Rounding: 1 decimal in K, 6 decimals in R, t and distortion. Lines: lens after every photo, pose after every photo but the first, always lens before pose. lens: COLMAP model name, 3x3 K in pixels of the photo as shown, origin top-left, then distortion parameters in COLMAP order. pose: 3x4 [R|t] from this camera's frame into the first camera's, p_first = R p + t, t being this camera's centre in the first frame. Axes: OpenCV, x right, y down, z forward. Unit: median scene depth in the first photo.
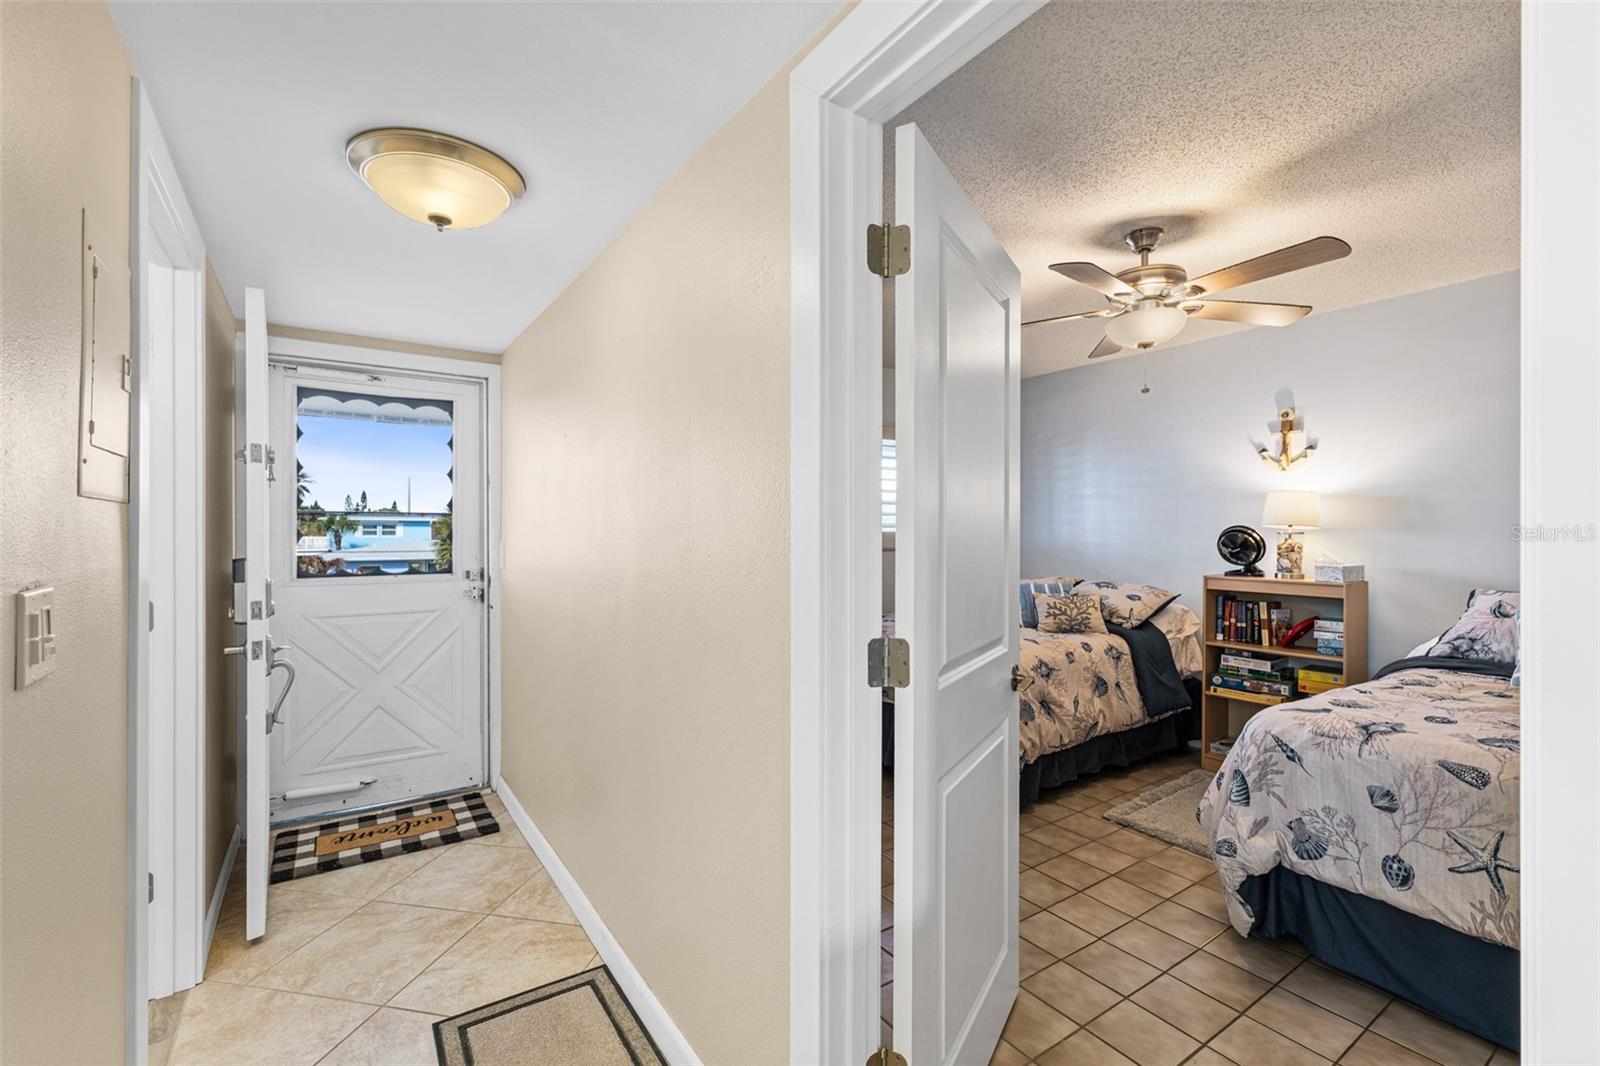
lens RADIAL K [[684.8, 0, 793.9], [0, 684.8, 529.7], [0, 0, 1]] dist [0.003519, 0.000413]
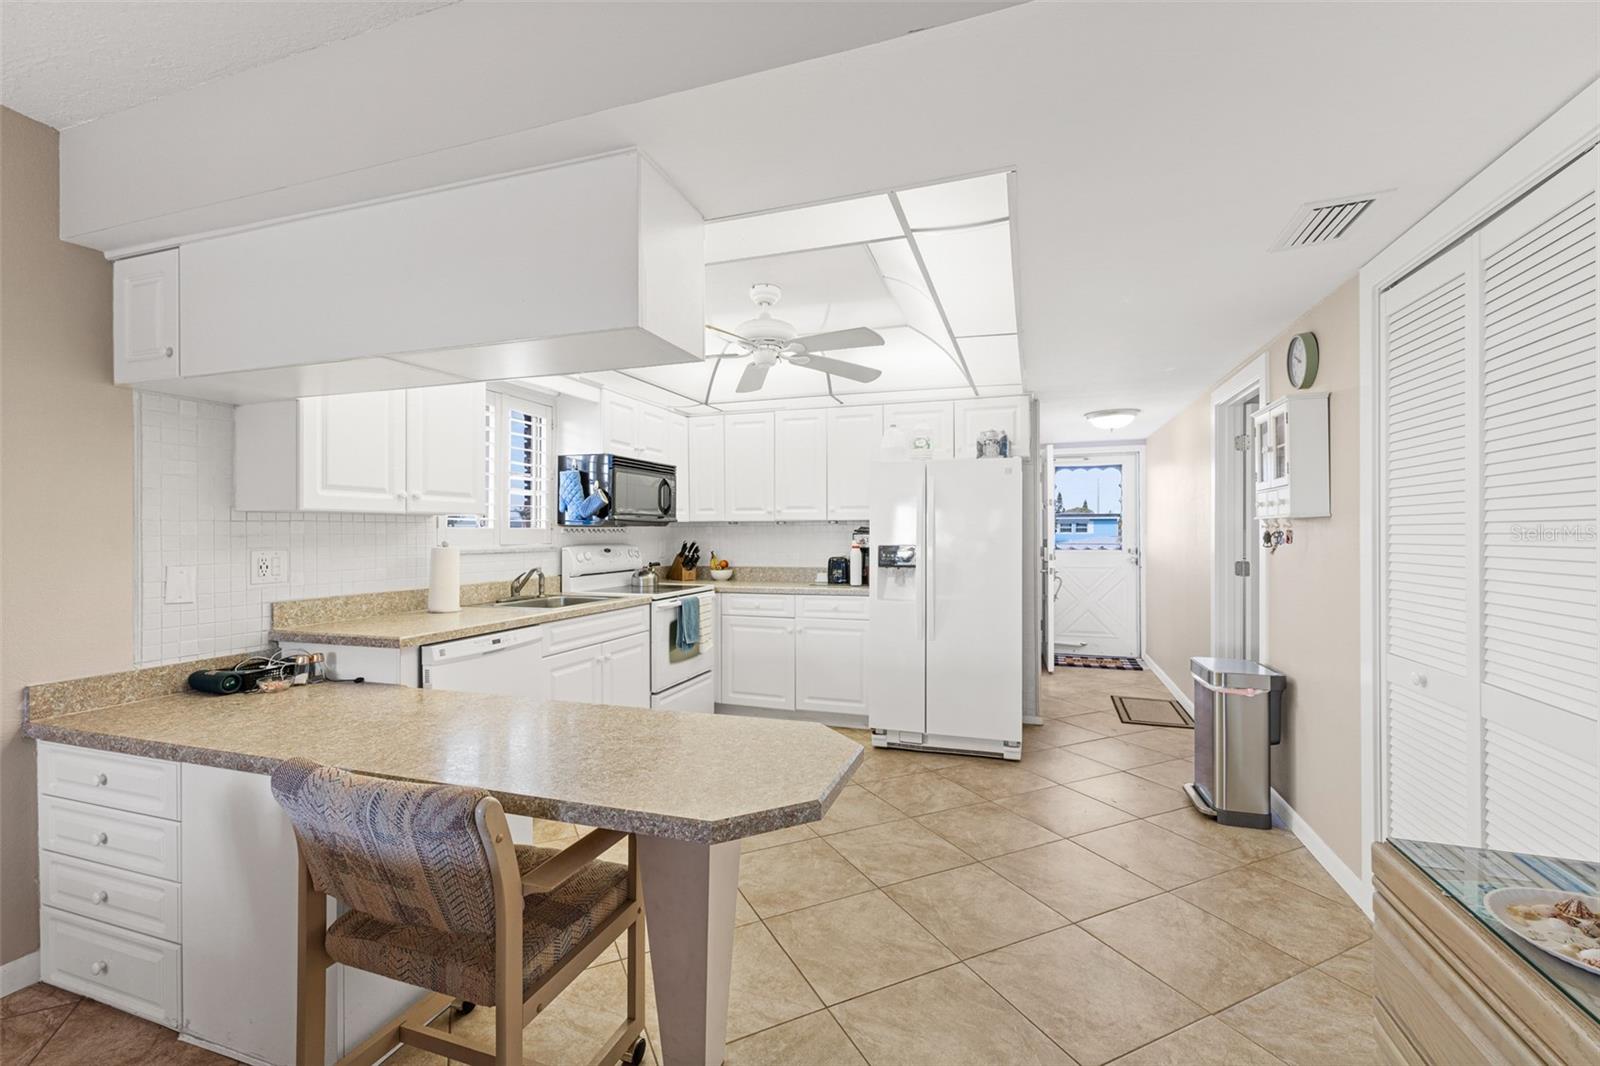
lens RADIAL K [[684.8, 0, 793.9], [0, 684.8, 529.7], [0, 0, 1]] dist [0.003519, 0.000413]
pose [[0.598525, -0.001193, -0.801103, 0.548844], [0.004389, 0.999989, 0.001789, -0.004079], [0.801092, -0.004587, 0.598524, -0.996220]]
